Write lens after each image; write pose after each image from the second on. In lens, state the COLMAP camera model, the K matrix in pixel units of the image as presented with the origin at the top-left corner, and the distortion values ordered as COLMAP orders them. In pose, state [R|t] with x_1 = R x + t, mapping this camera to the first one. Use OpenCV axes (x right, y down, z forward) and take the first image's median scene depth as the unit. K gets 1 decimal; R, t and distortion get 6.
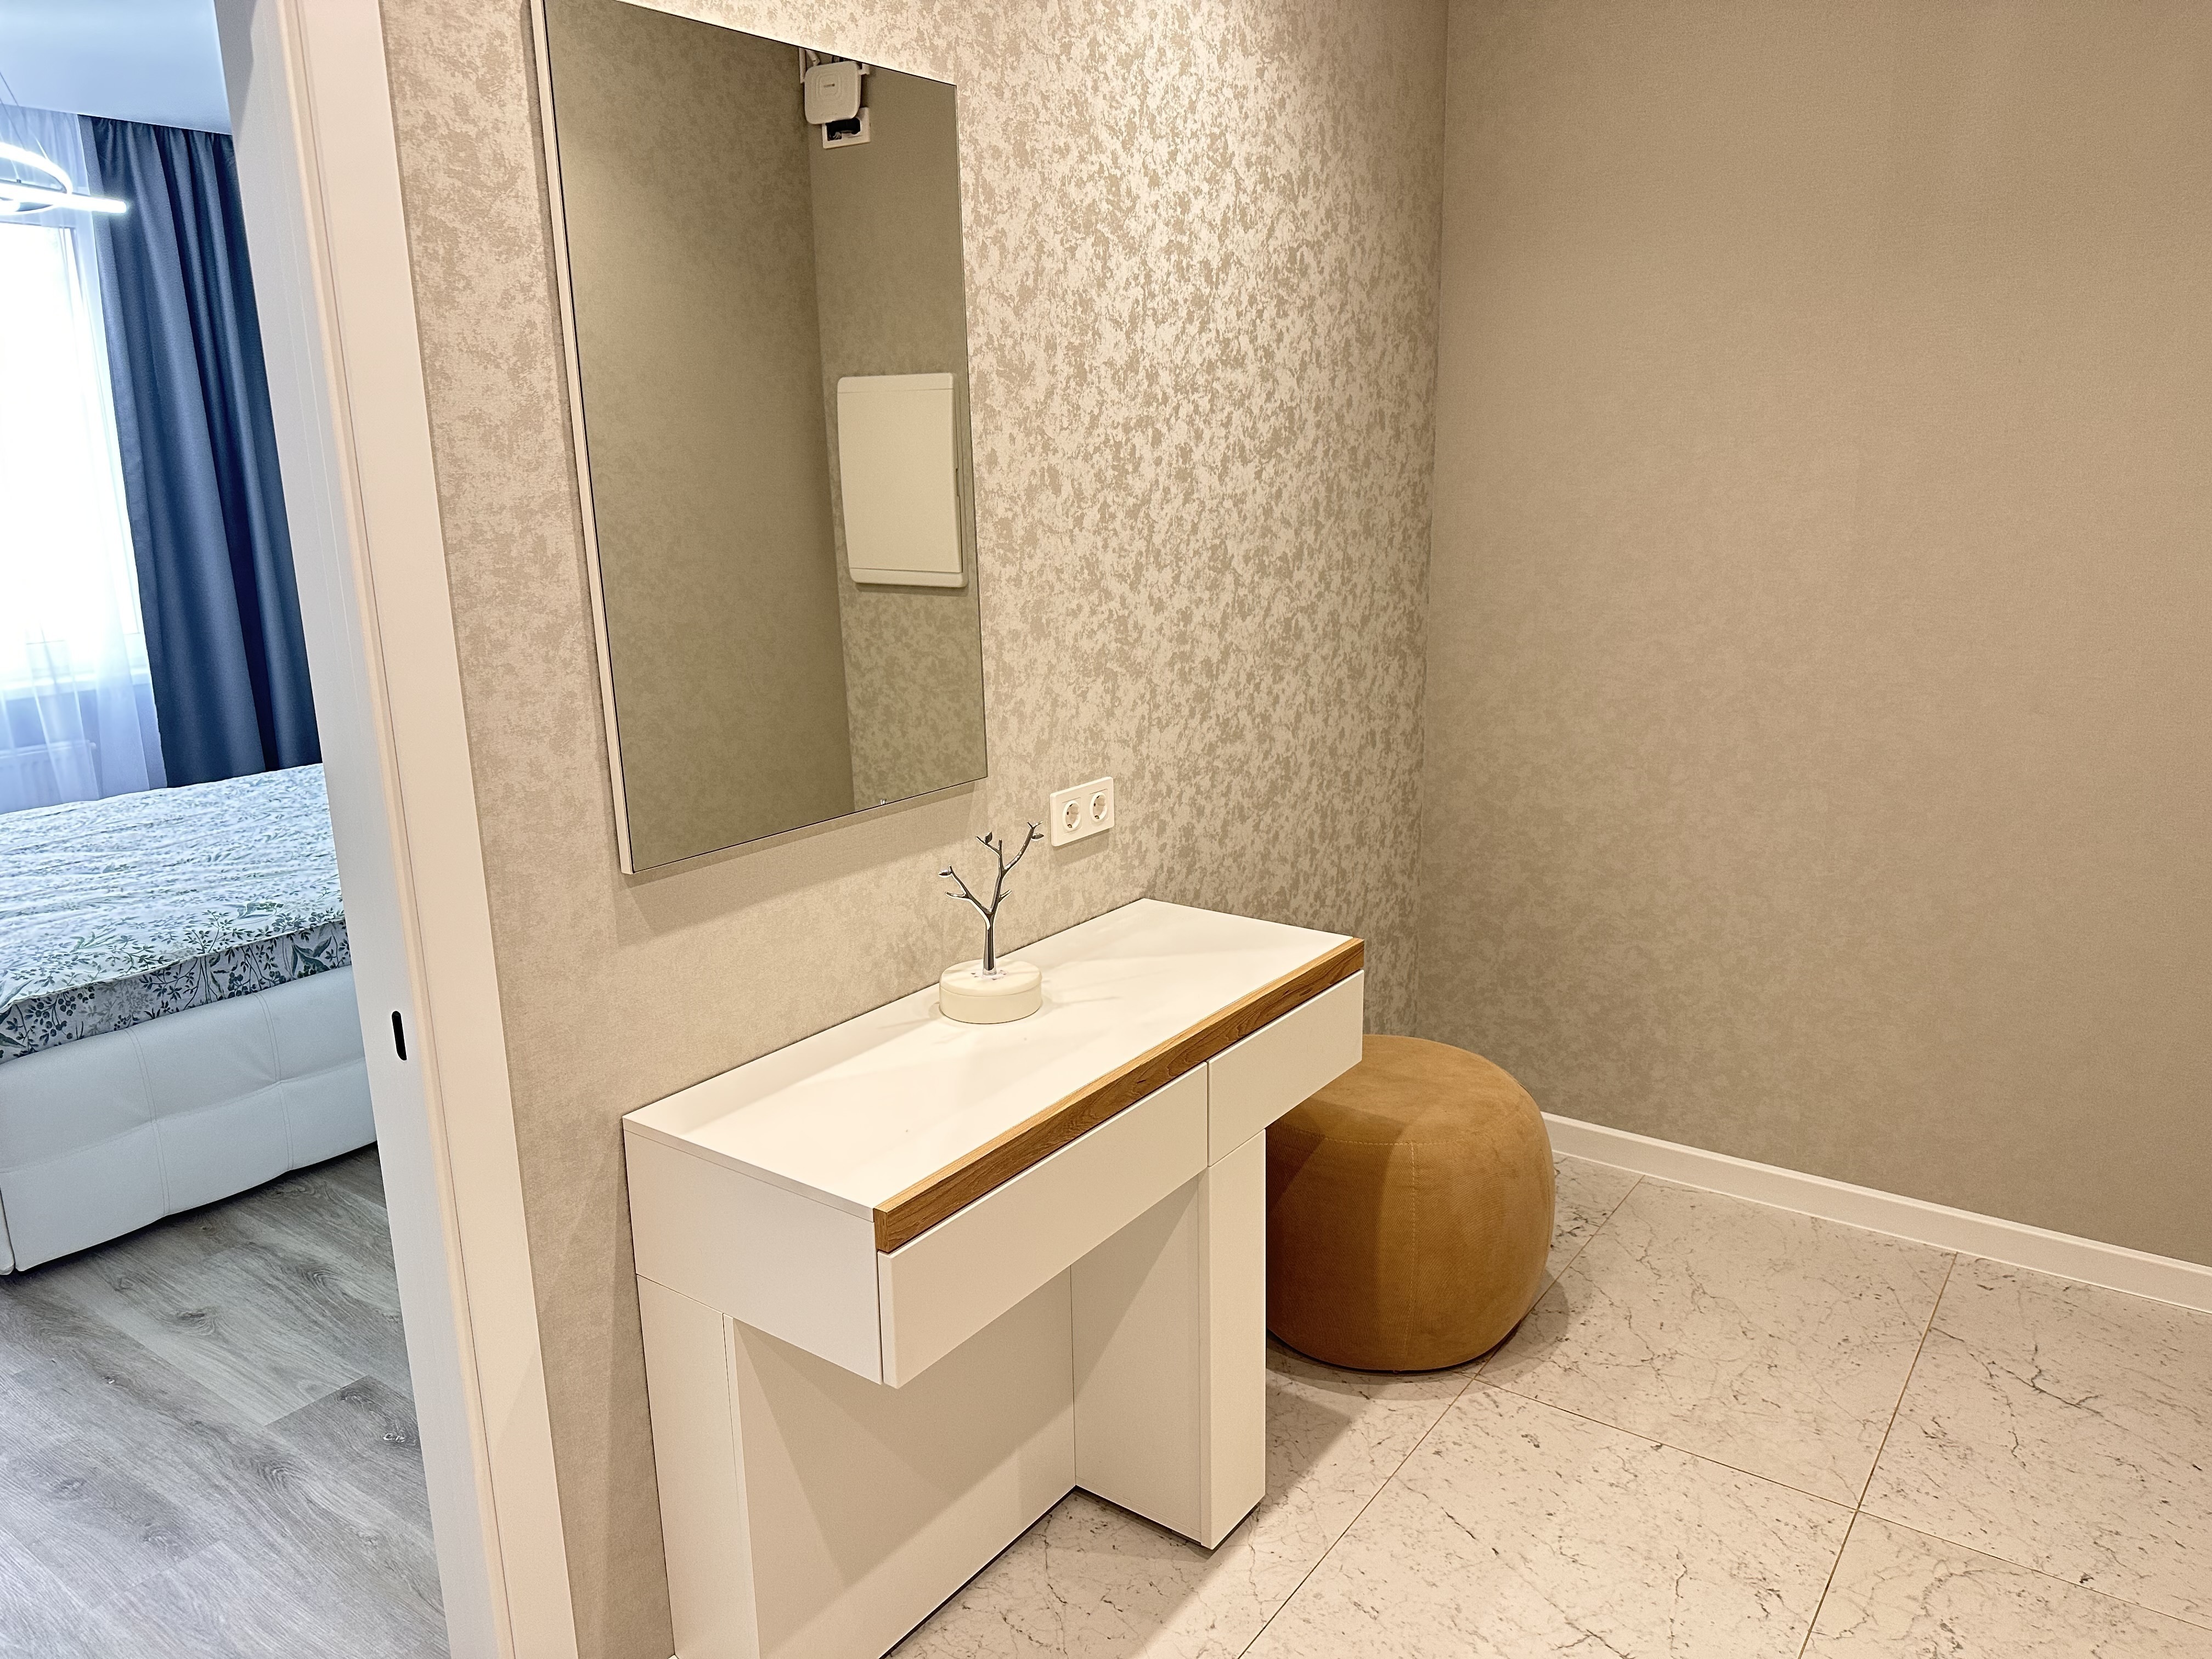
lens RADIAL K [[1574.6, 0, 1105.0], [0, 1574.6, 872.3], [0, 0, 1]] dist [-0.003257, -0.000758]
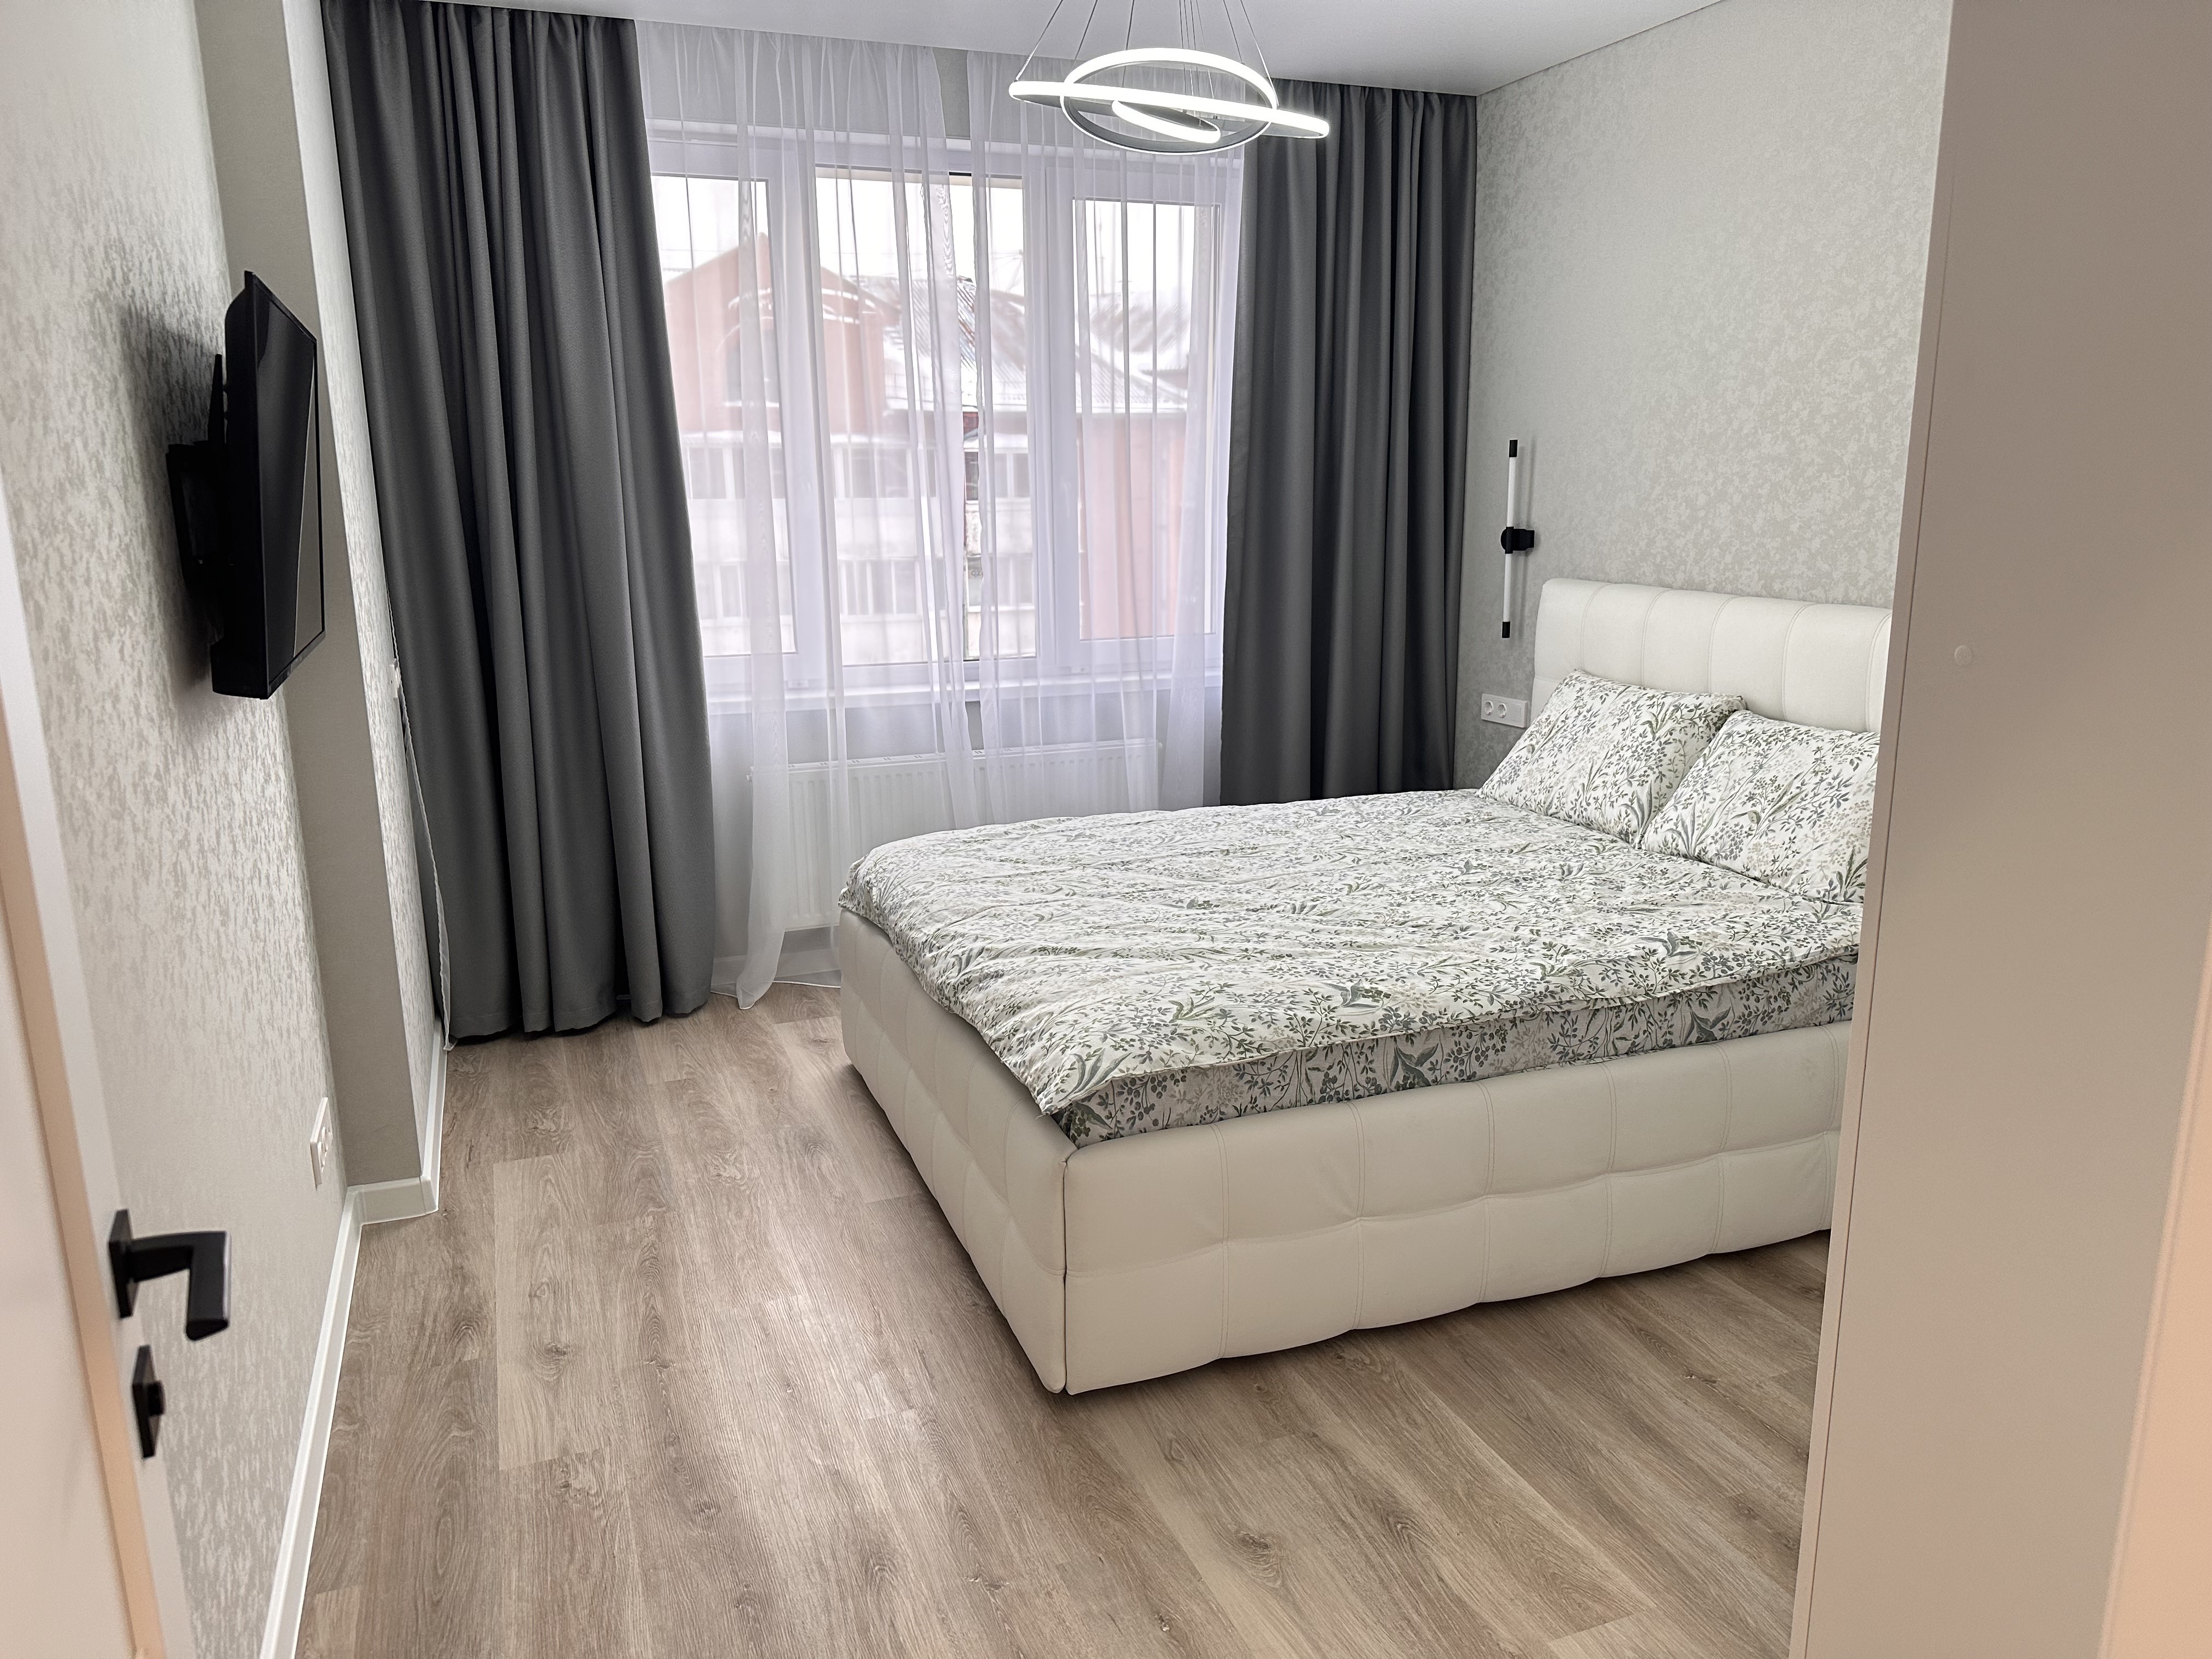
lens RADIAL K [[1574.6, 0, 1105.0], [0, 1574.6, 872.3], [0, 0, 1]] dist [-0.003257, -0.000758]
pose [[0.838703, 0.141993, -0.525753, -0.242460], [-0.148221, 0.988483, 0.030516, -0.046463], [0.524031, 0.052334, 0.850090, 0.248347]]
